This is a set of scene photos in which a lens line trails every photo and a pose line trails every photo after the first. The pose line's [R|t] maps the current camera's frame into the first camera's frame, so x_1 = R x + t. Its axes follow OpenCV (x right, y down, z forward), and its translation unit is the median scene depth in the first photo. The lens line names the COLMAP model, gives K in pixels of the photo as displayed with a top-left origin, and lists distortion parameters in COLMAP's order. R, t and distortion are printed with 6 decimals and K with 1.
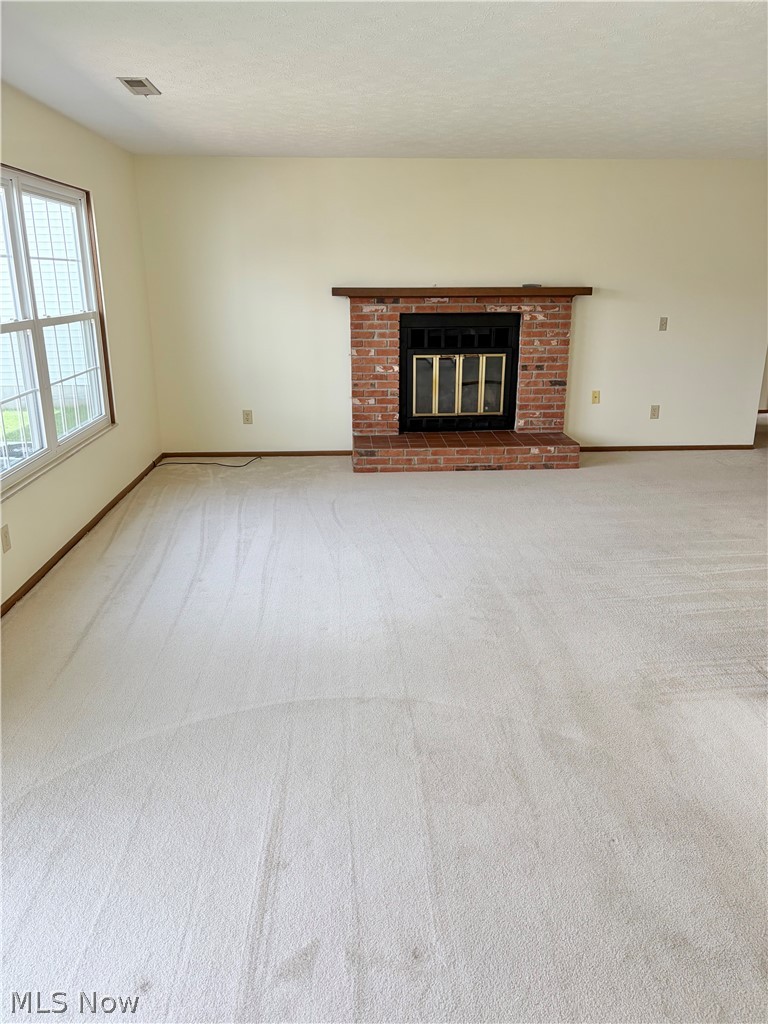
lens RADIAL K [[753.9, 0, 384.0], [0, 753.9, 512.0], [0, 0, 1]] dist [0.063617, -0.194210]
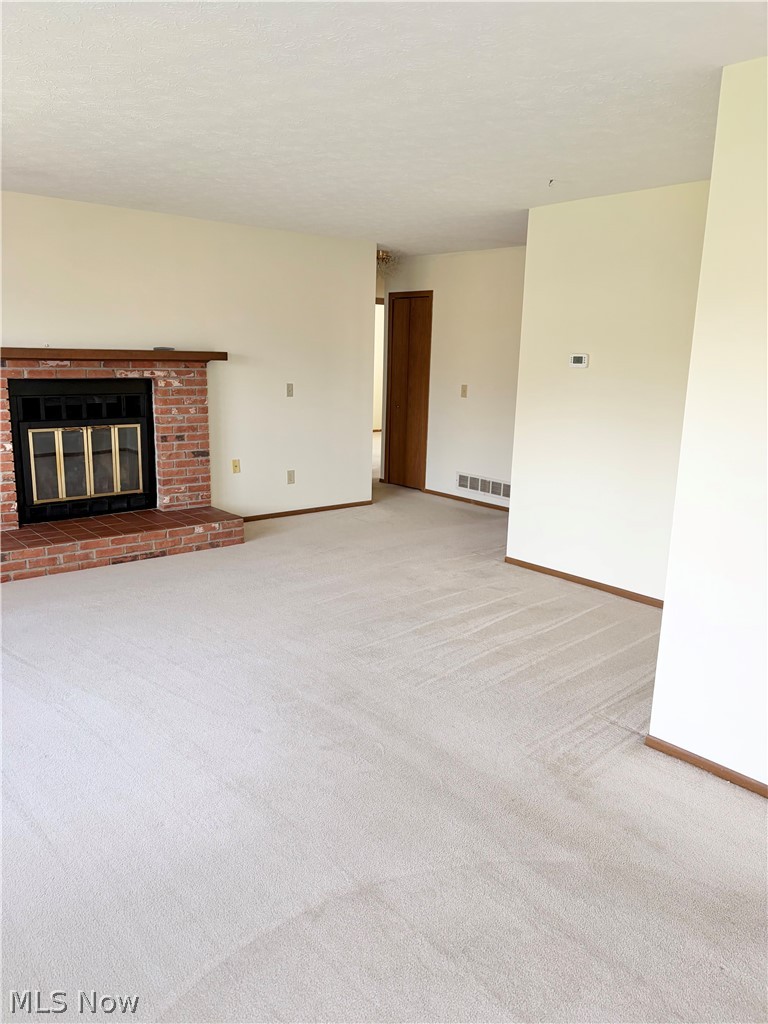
lens RADIAL K [[753.9, 0, 384.0], [0, 753.9, 512.0], [0, 0, 1]] dist [0.063617, -0.194210]
pose [[0.798102, -0.102709, 0.593704, -0.150201], [0.150261, 0.988159, -0.031045, -0.039358], [-0.583485, 0.113988, 0.804085, 0.142544]]
